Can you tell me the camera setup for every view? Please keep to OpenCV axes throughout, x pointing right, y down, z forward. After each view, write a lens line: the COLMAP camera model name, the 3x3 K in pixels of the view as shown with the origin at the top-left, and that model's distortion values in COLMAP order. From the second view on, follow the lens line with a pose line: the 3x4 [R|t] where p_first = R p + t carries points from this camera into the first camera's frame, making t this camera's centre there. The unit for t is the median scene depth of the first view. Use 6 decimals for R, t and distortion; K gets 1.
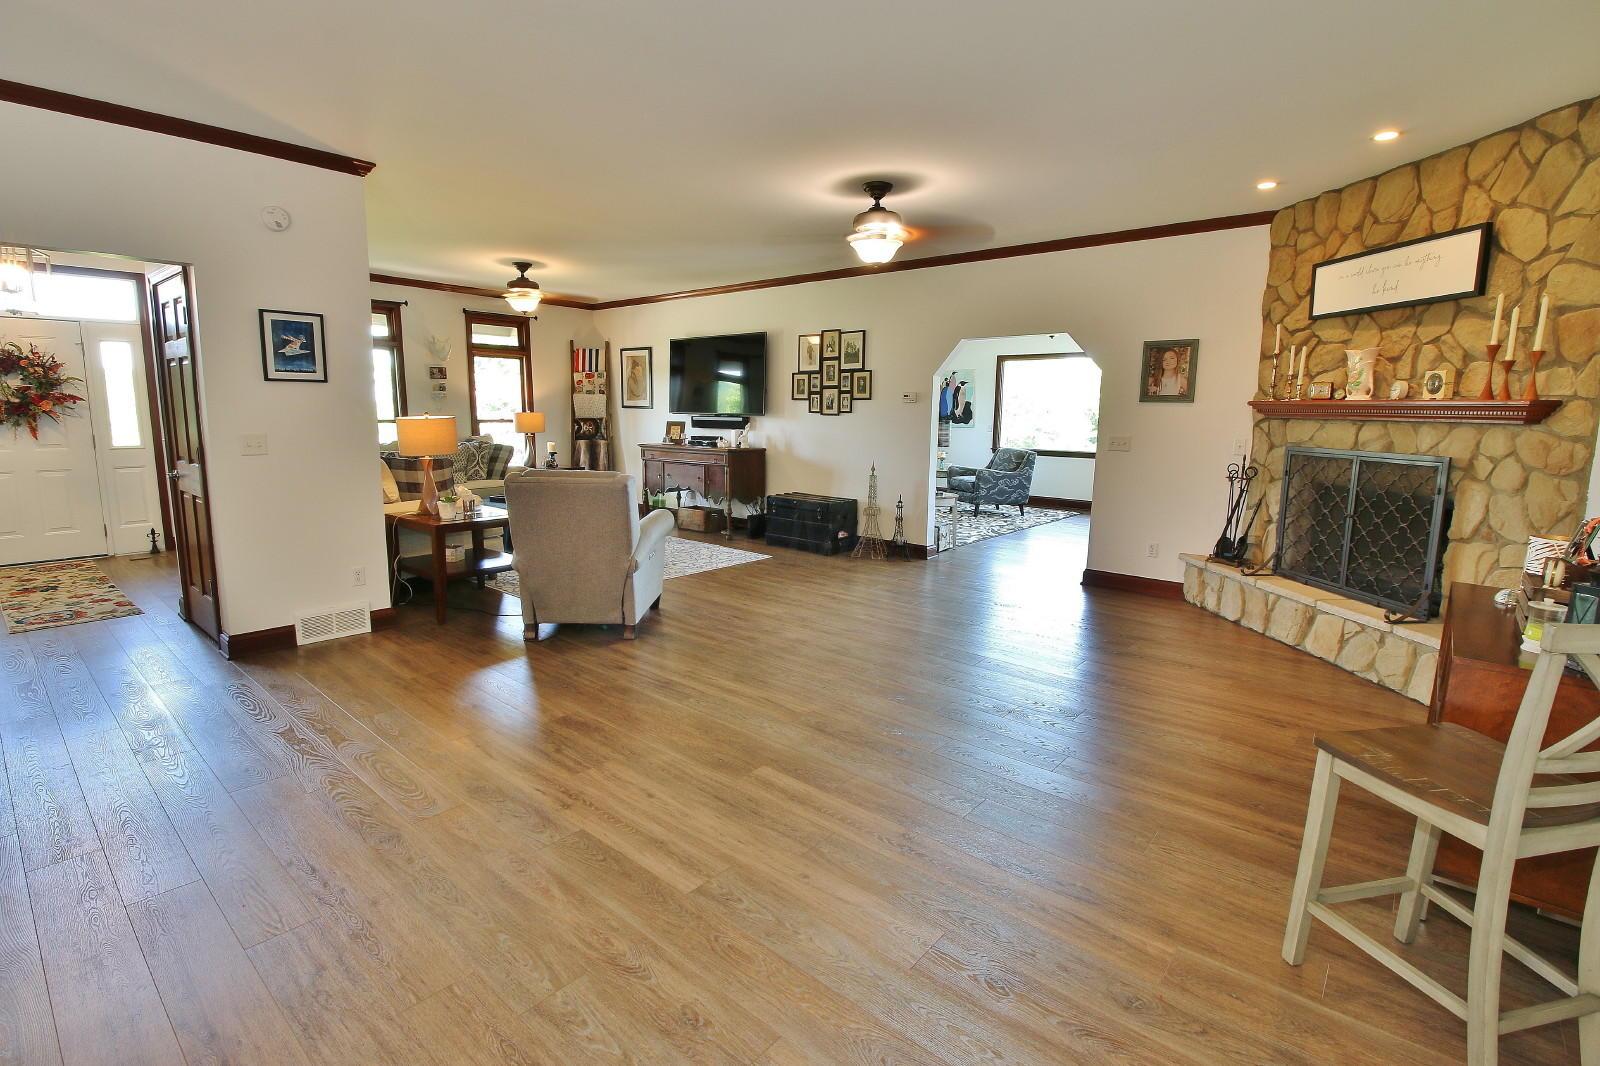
lens RADIAL K [[738.5, 0, 803.8], [0, 738.5, 528.5], [0, 0, 1]] dist [-0.004855, -0.009657]
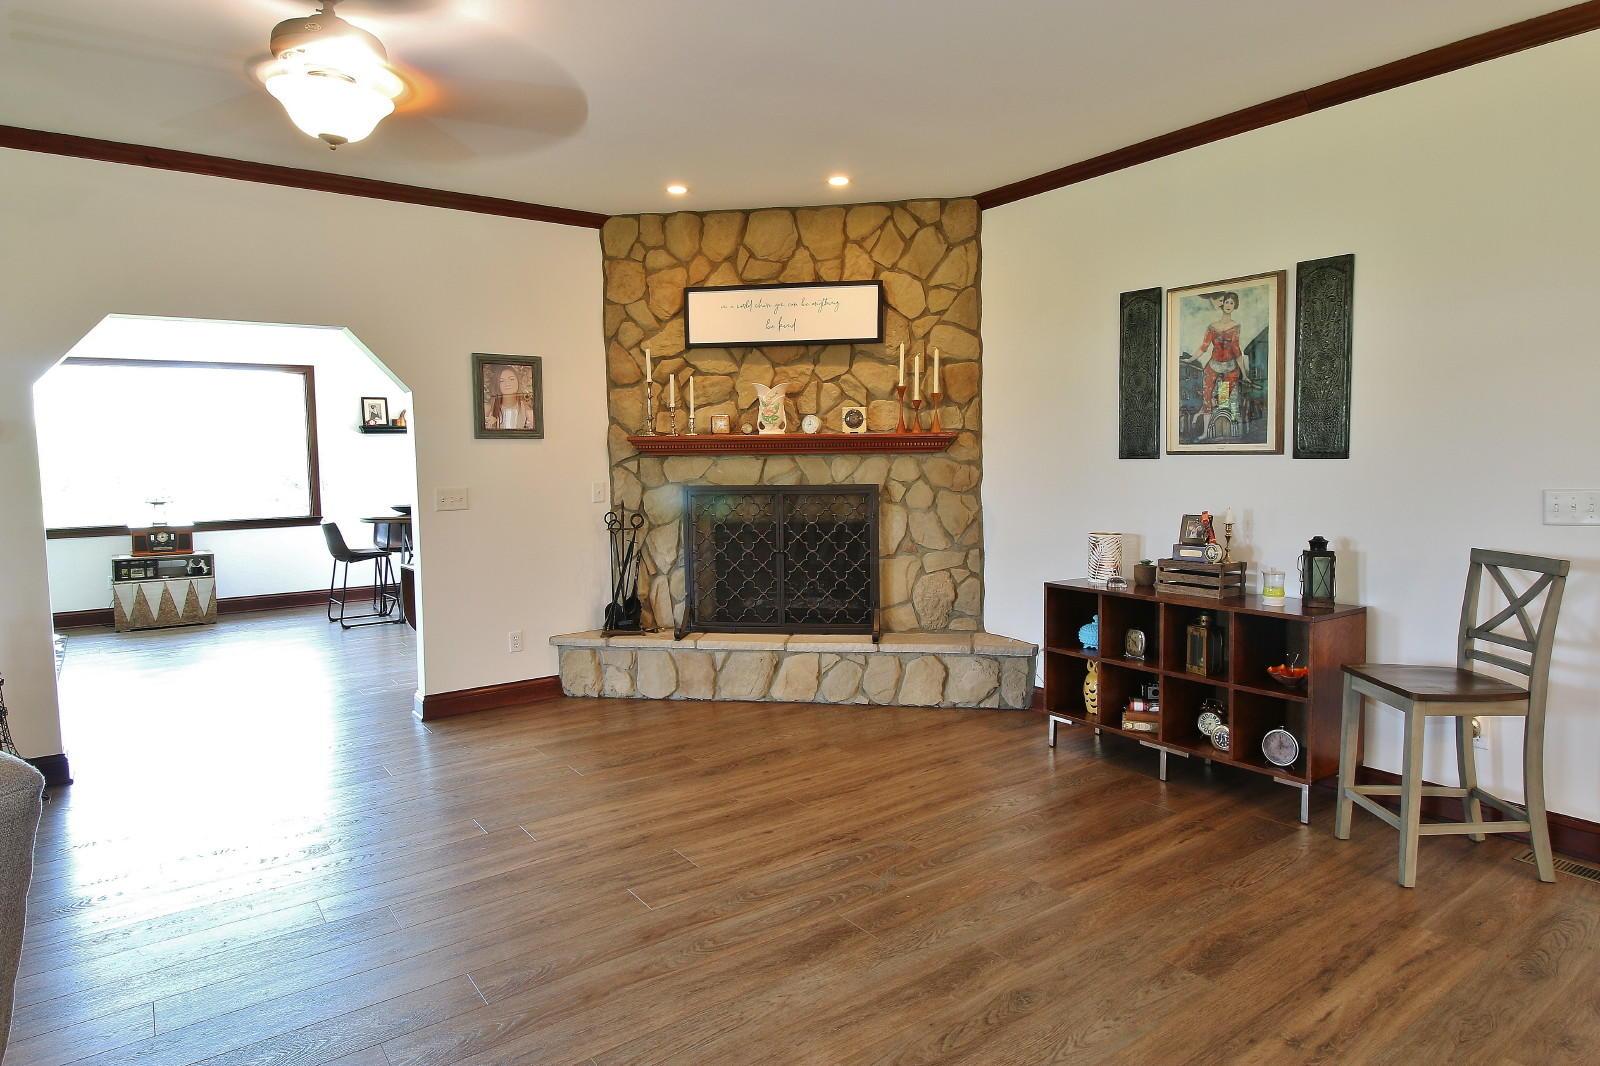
lens RADIAL K [[927.7, 0, 796.9], [0, 927.7, 527.1], [0, 0, 1]] dist [-0.004935, -0.003224]
pose [[0.228695, -0.090379, 0.969294, -0.375019], [0.170608, 0.983992, 0.051496, -0.091545], [-0.958432, 0.153592, 0.240453, 0.568483]]
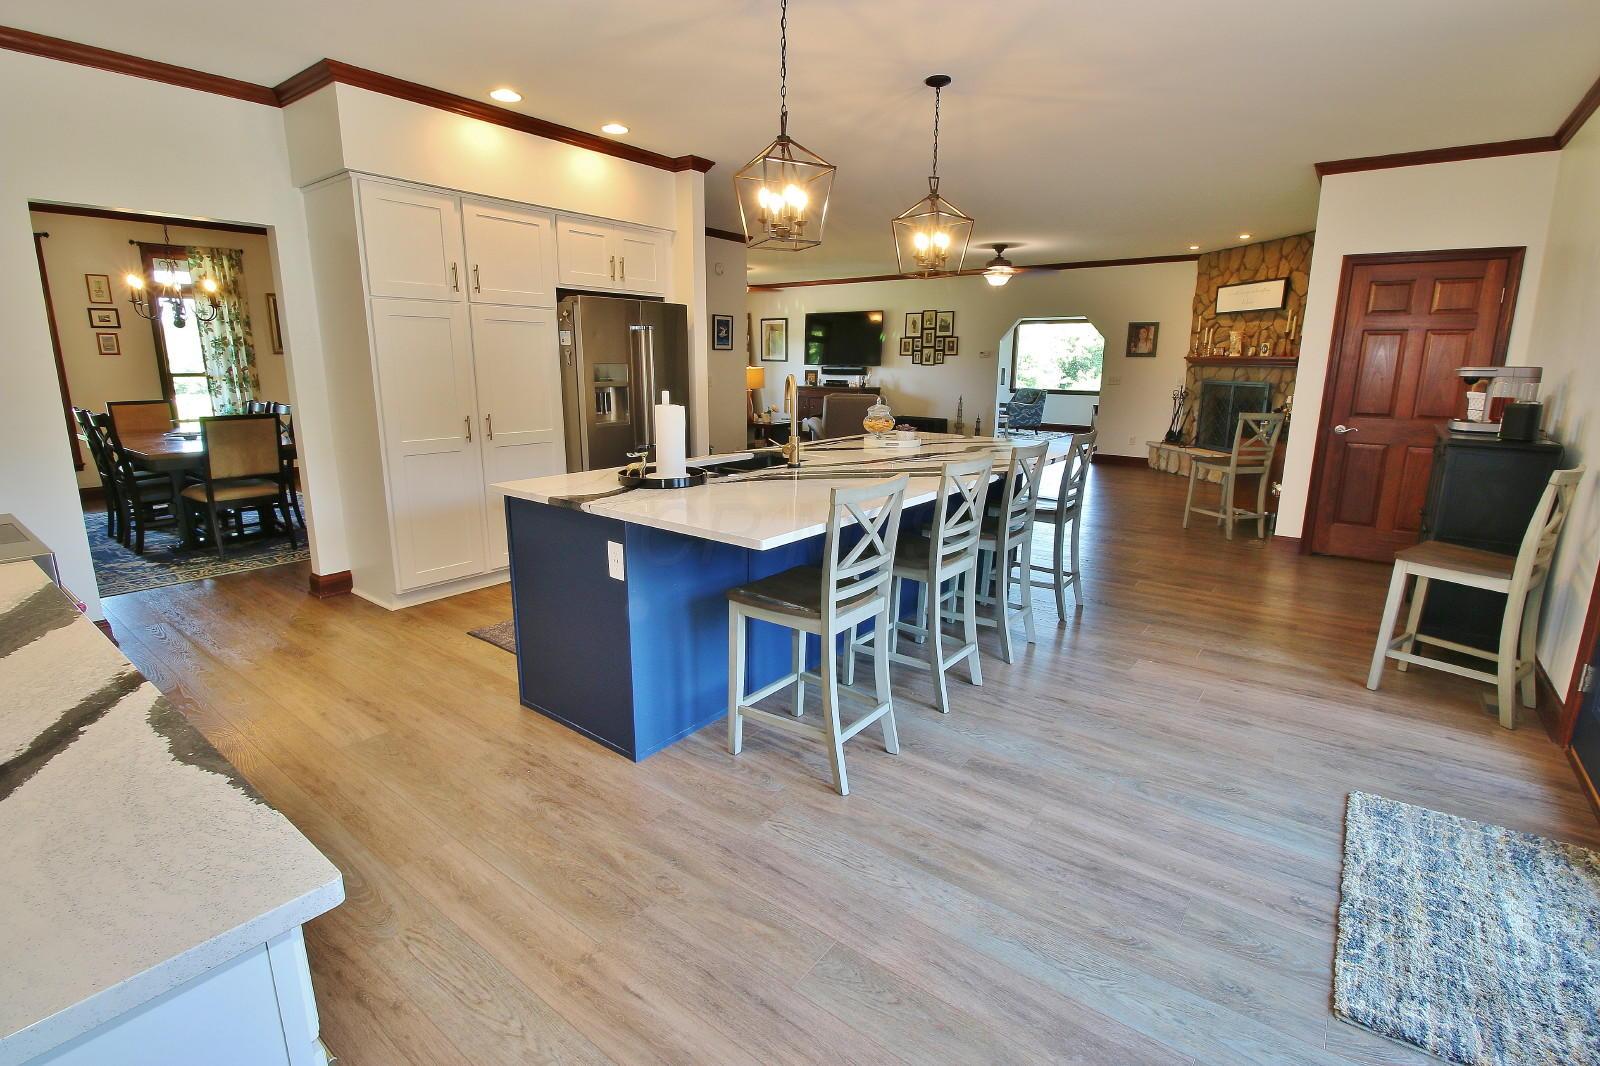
lens RADIAL K [[738.5, 0, 801.2], [0, 738.5, 530.3], [0, 0, 1]] dist [-0.004855, -0.009657]
pose [[0.998660, -0.017781, 0.048609, -0.474032], [0.014452, 0.997580, 0.068004, 0.128335], [-0.049701, -0.067211, 0.996500, -0.858141]]
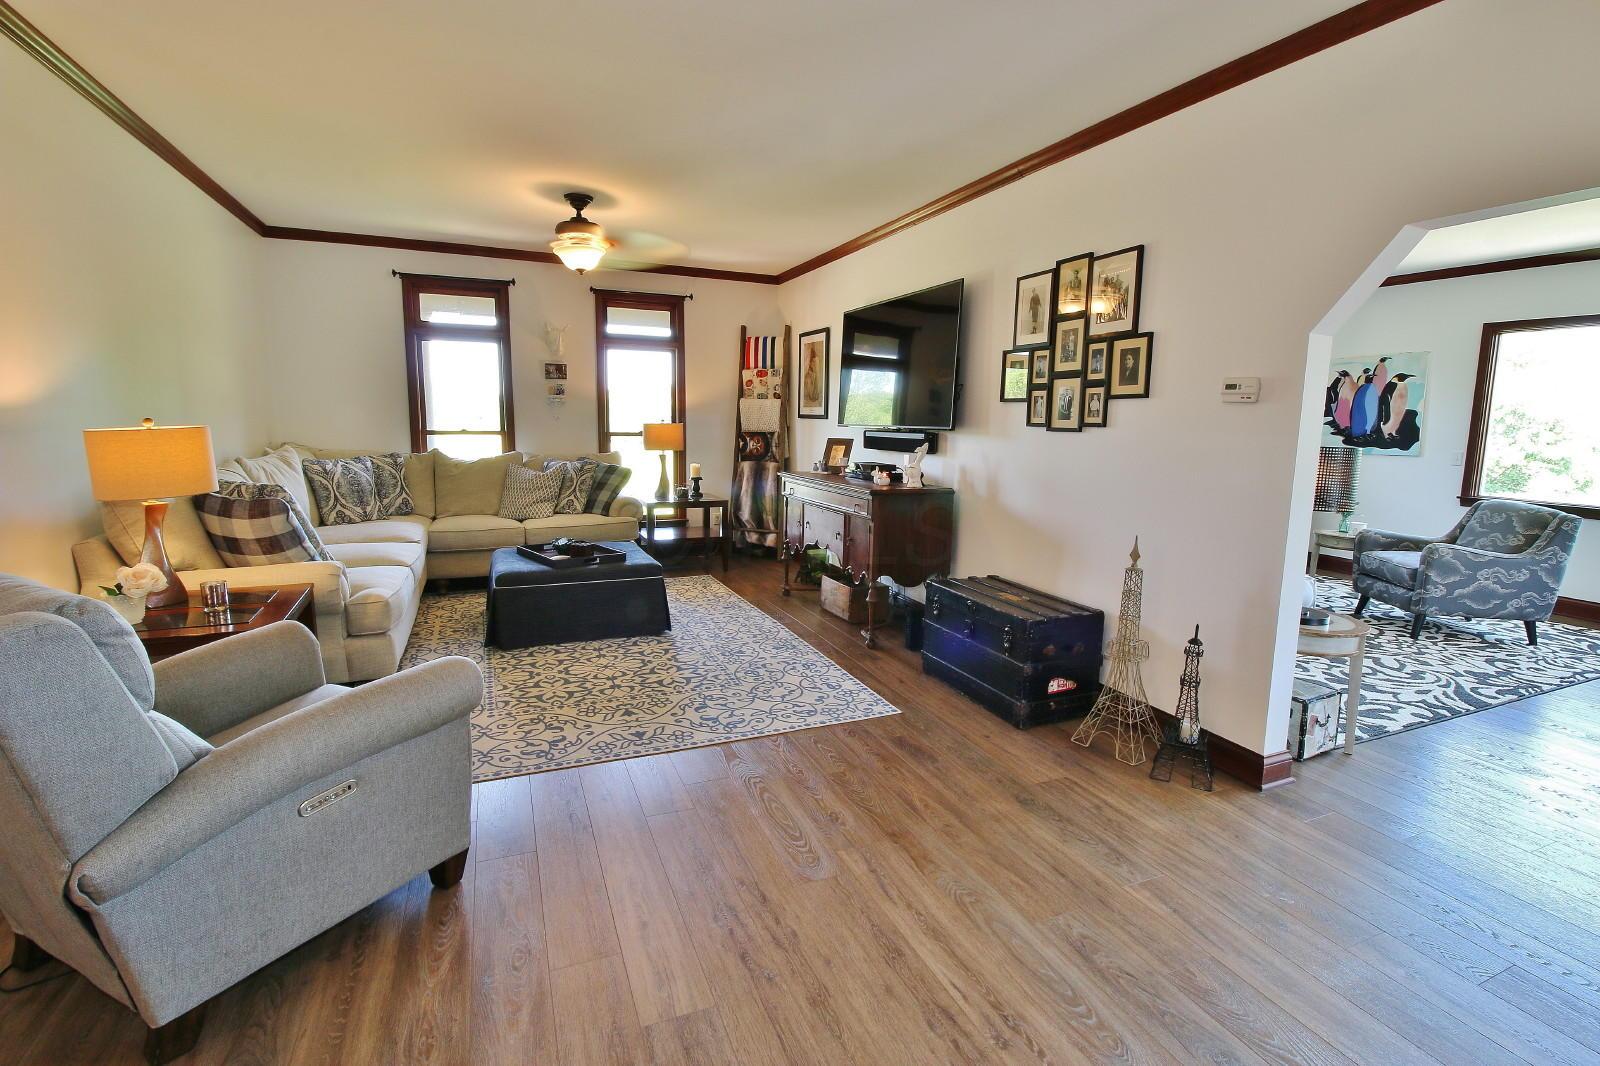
lens RADIAL K [[738.5, 0, 804.0], [0, 738.5, 524.7], [0, 0, 1]] dist [-0.004855, -0.009657]
pose [[0.892200, 0.066932, -0.446652, 0.158202], [-0.077227, 0.997002, -0.004860, -0.112888], [0.444988, 0.038830, 0.894694, 0.725739]]
